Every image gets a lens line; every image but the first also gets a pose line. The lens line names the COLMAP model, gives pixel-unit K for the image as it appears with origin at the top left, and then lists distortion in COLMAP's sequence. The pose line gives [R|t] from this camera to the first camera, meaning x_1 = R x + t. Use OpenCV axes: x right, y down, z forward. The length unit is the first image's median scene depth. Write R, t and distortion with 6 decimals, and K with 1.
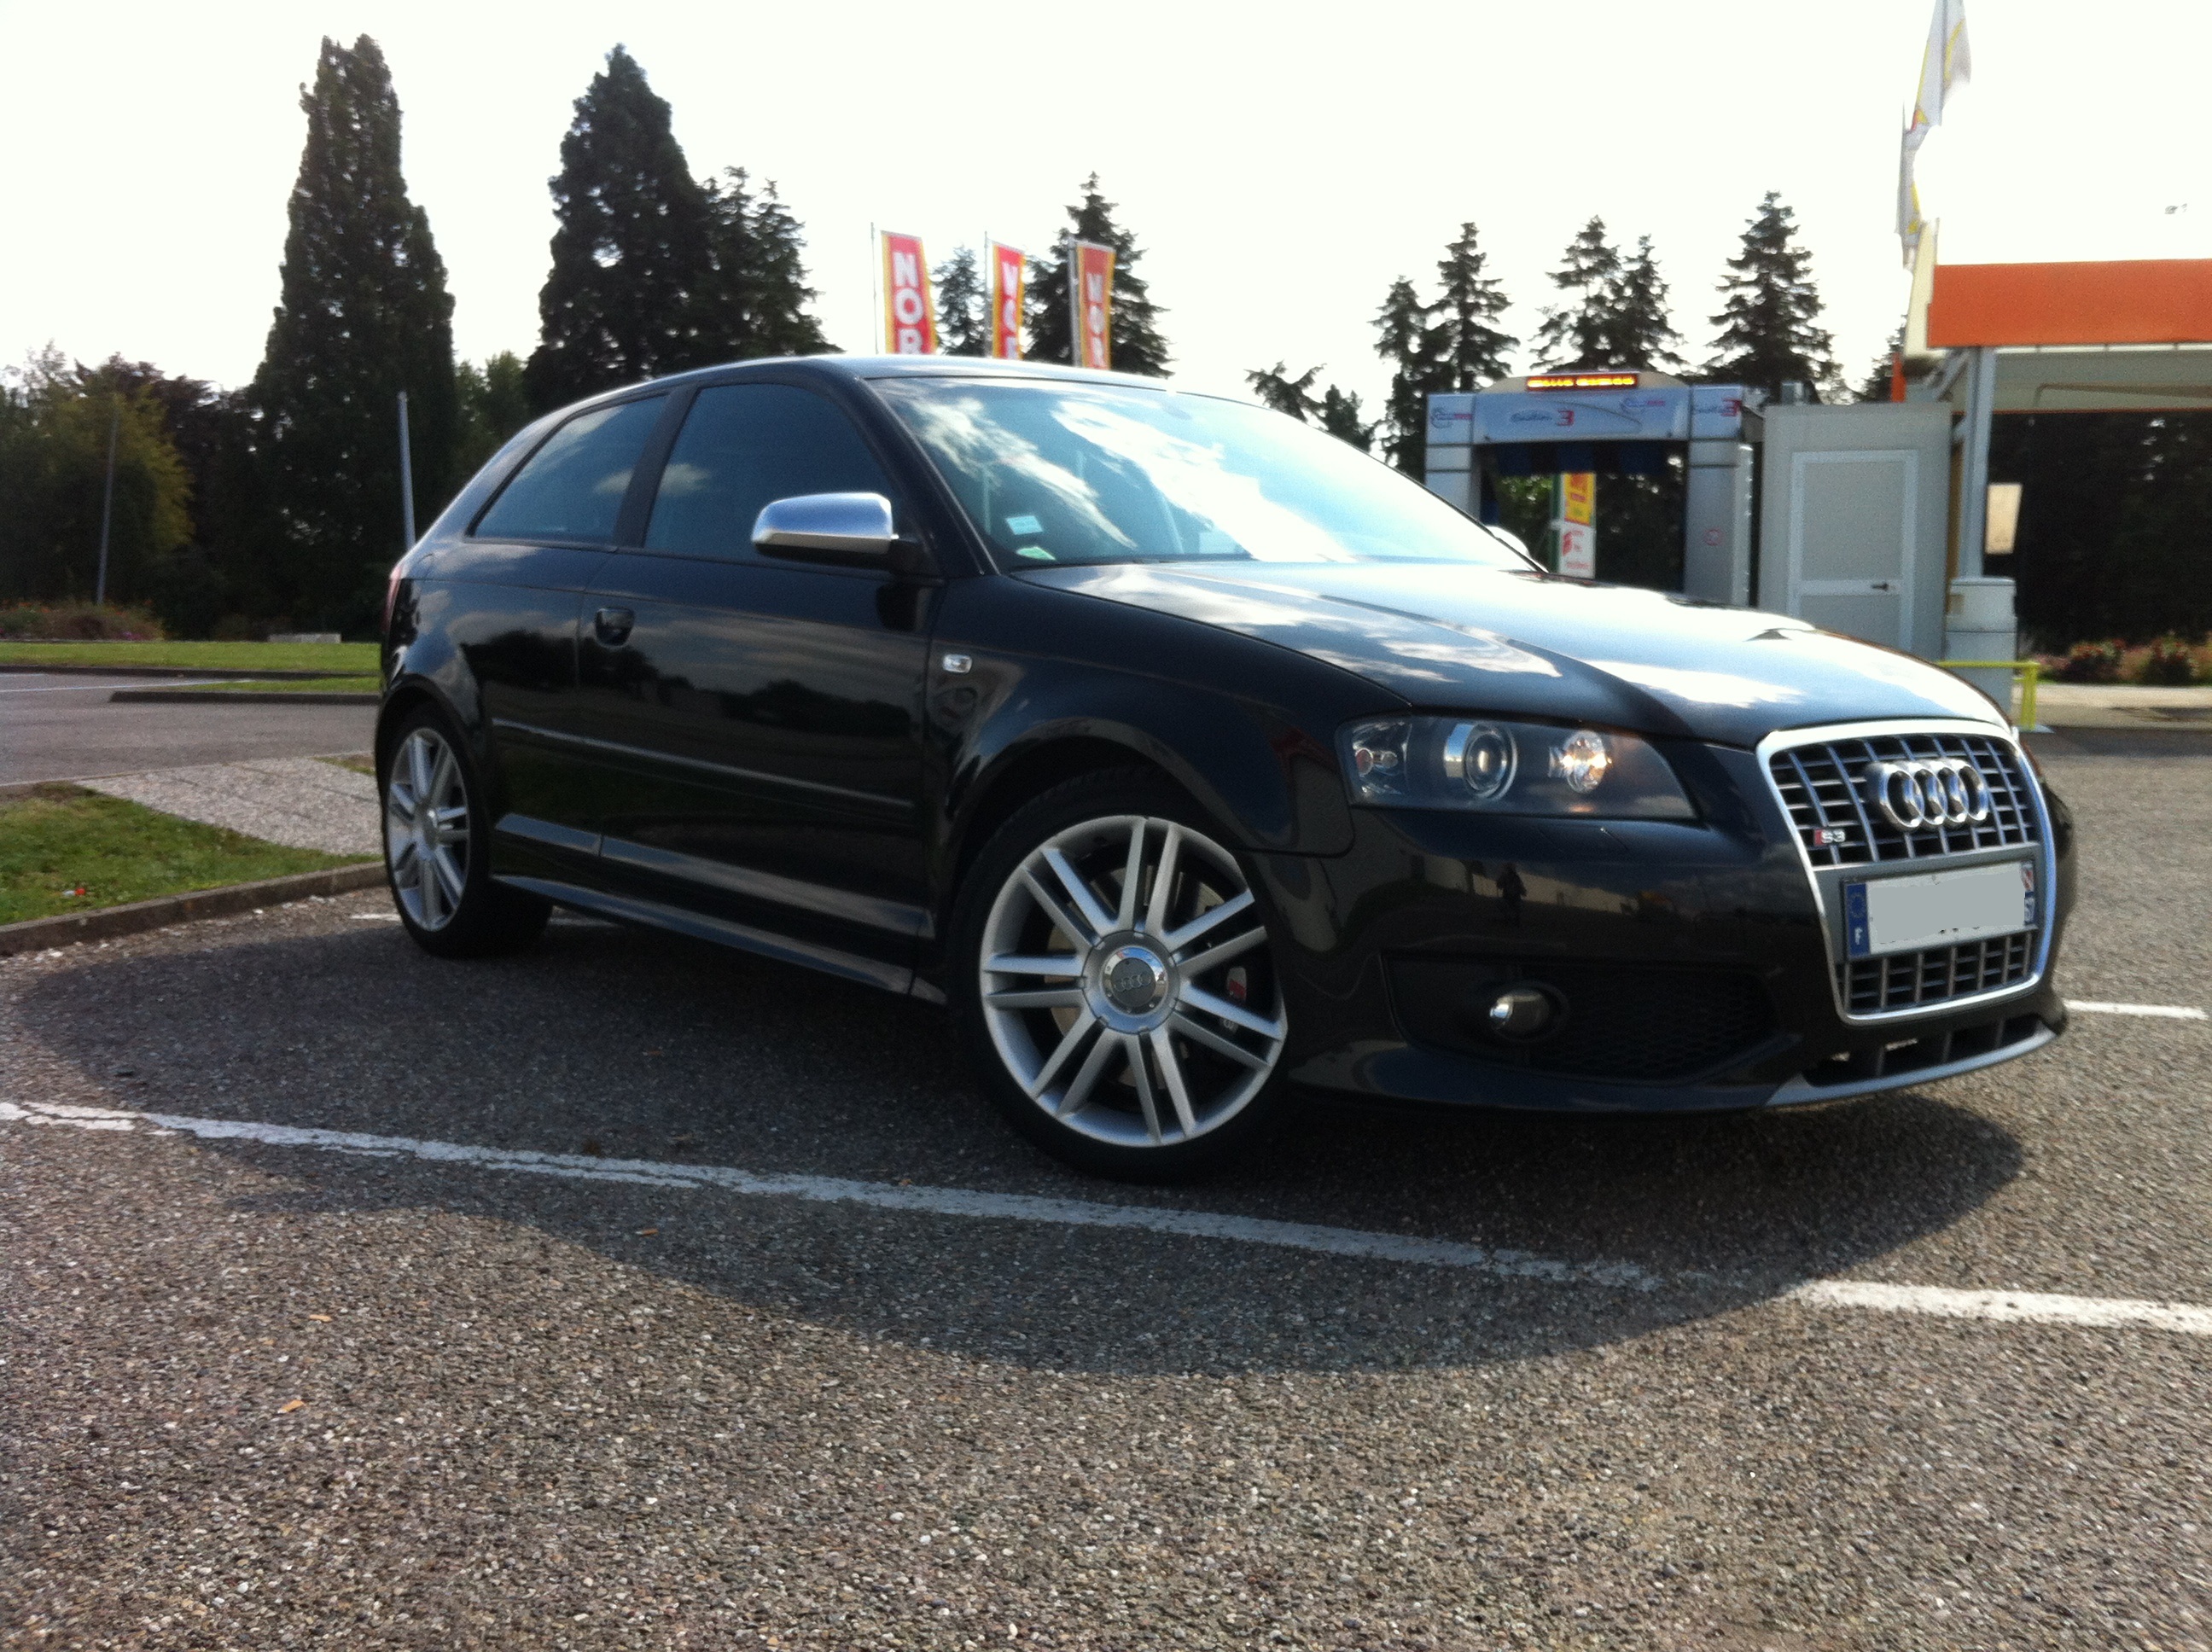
lens RADIAL K [[2099.9, 0, 1172.6], [0, 2099.9, 829.6], [0, 0, 1]] dist [0.117685, -0.455199]
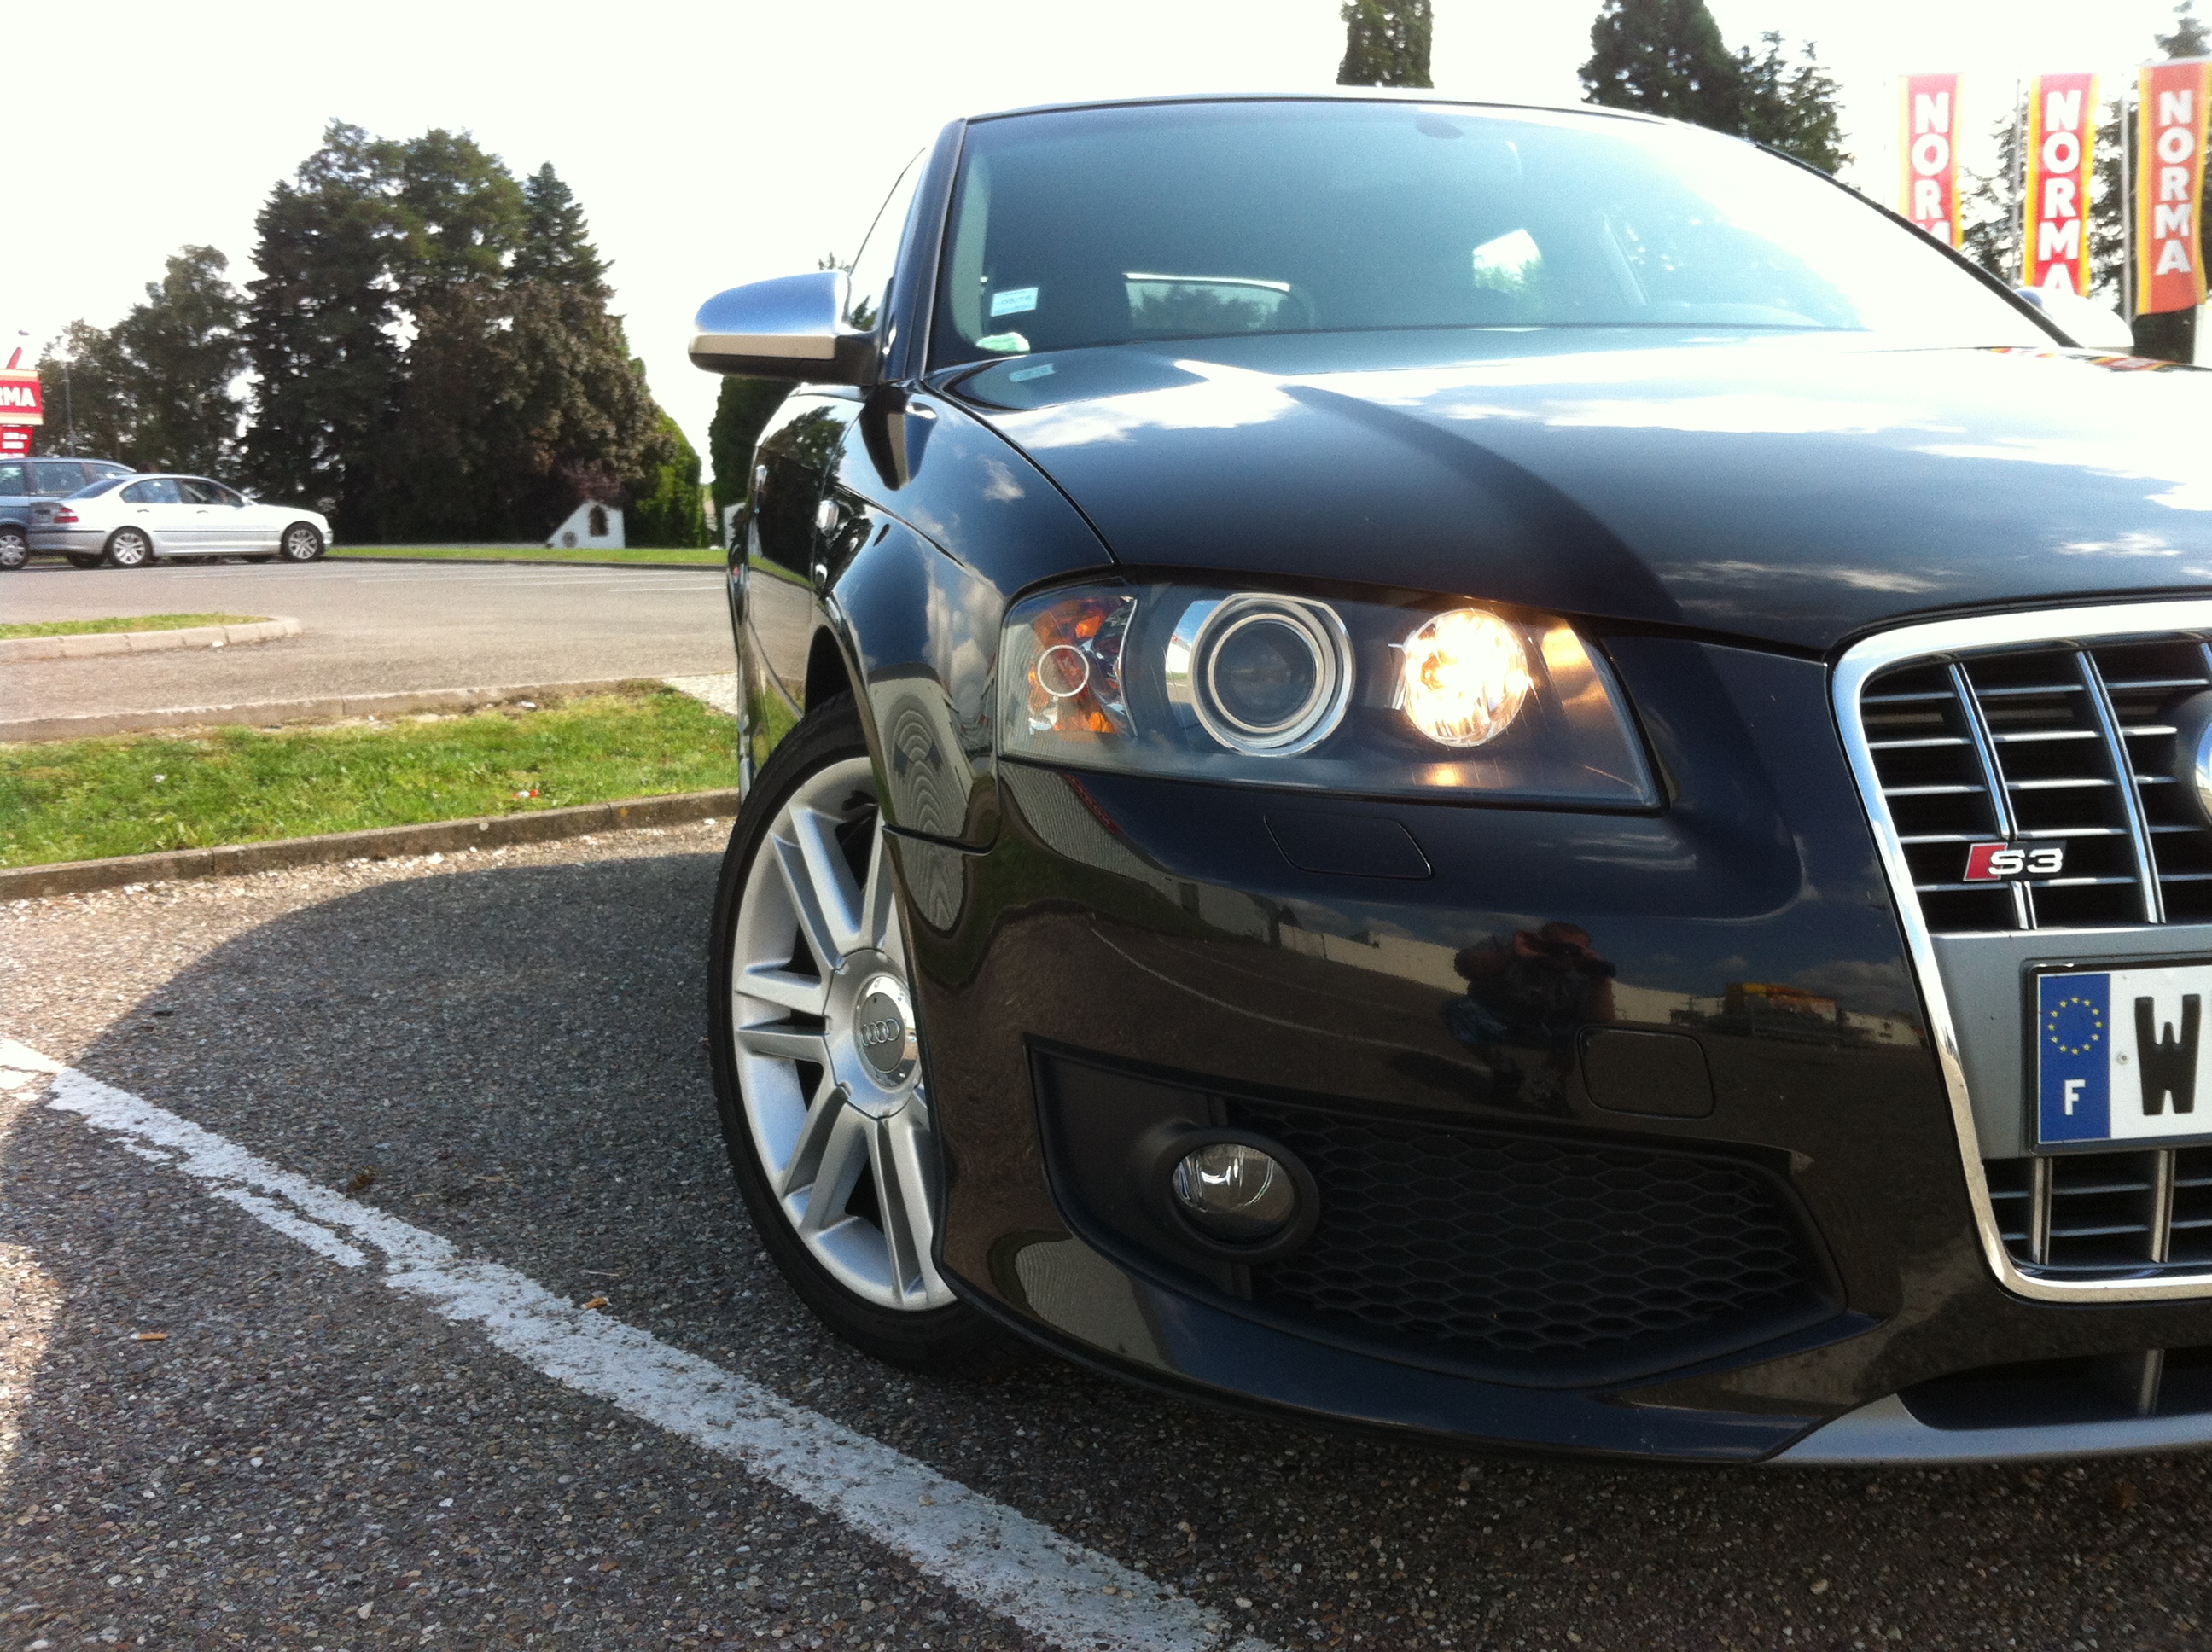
lens RADIAL K [[2099.9, 0, 1172.6], [0, 2099.9, 829.6], [0, 0, 1]] dist [0.117685, -0.455199]
pose [[0.875718, 0.046954, -0.480534, 0.168028], [-0.024829, 0.998323, 0.052299, -0.009839], [0.482184, -0.033868, 0.875415, 0.247255]]
